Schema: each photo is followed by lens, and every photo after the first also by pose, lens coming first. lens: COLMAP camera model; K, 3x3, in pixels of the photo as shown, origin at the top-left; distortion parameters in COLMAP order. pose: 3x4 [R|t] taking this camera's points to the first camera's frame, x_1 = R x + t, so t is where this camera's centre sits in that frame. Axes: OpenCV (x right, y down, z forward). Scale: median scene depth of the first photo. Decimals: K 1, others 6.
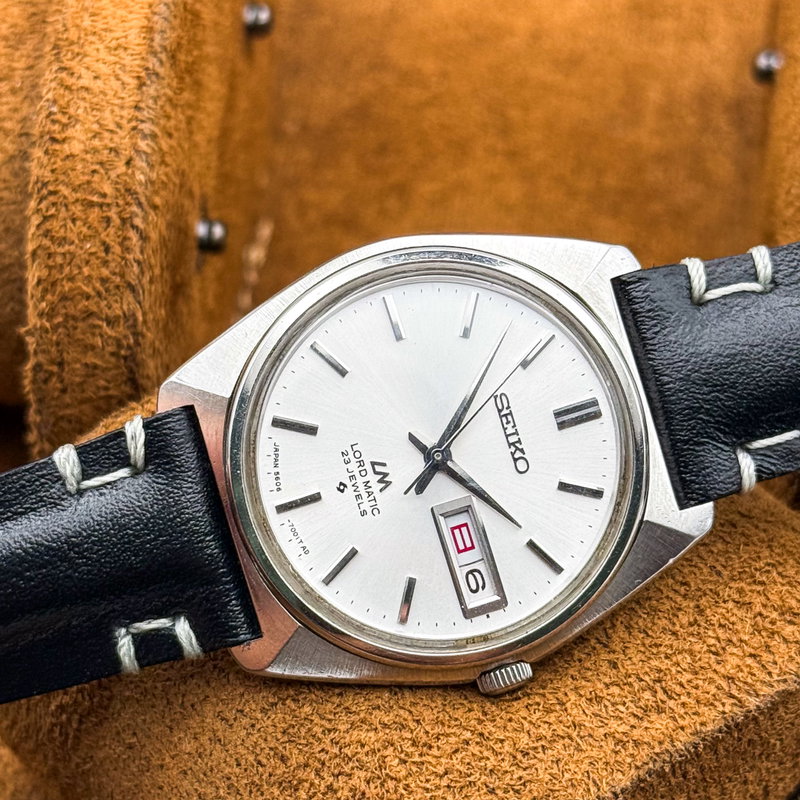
lens RADIAL K [[3109.5, 0, 400.0], [0, 3109.5, 400.0], [0, 0, 1]] dist [-0.075157, -0.407255]
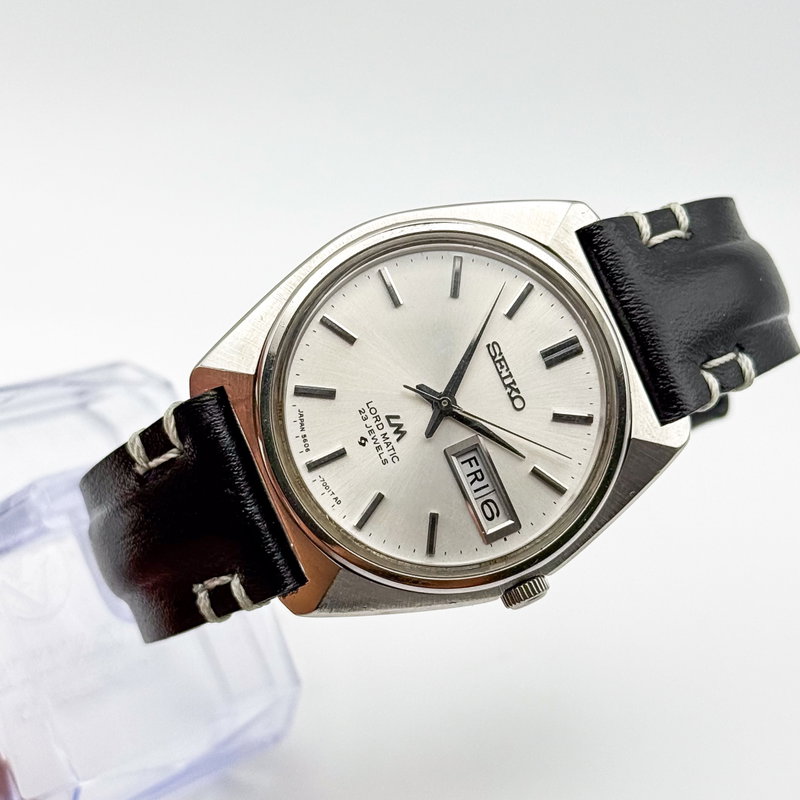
lens RADIAL K [[2261.2, 0, 400.0], [0, 2261.2, 400.0], [0, 0, 1]] dist [-0.018345, -0.476718]
pose [[0.991852, -0.119195, 0.044965, -0.040456], [0.119606, 0.992800, -0.006543, 0.020103], [-0.043861, 0.011868, 0.998967, 0.180126]]
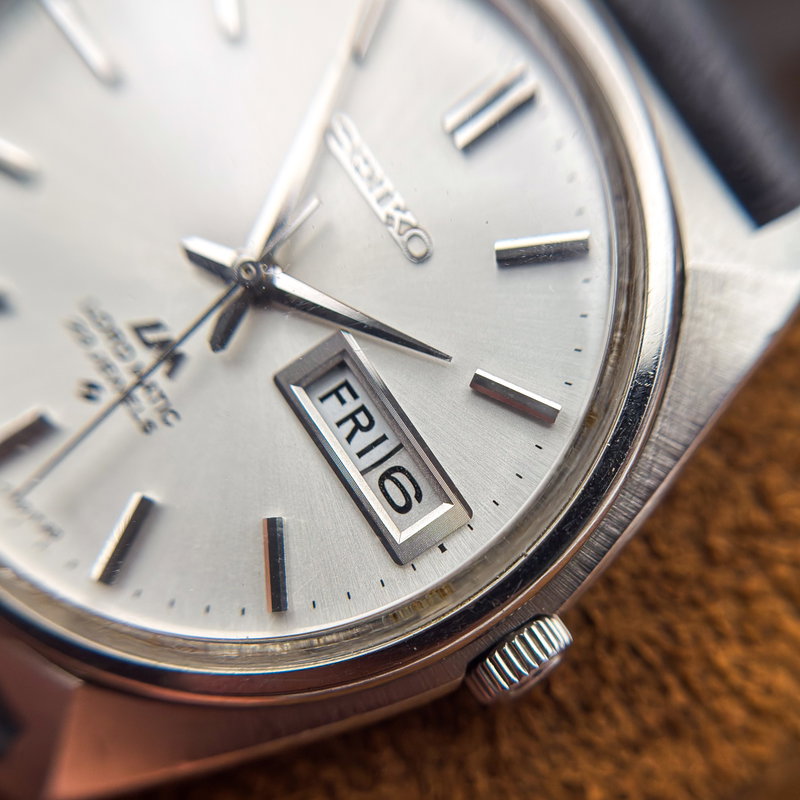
lens RADIAL K [[1344.4, 0, 424.8], [0, 1344.4, 428.3], [0, 0, 1]] dist [0.590020, 0.082996]
pose [[0.952093, -0.301311, -0.052262, 0.042888], [0.295065, 0.950029, -0.101888, 0.072660], [0.080350, 0.081586, 0.993422, 0.780588]]
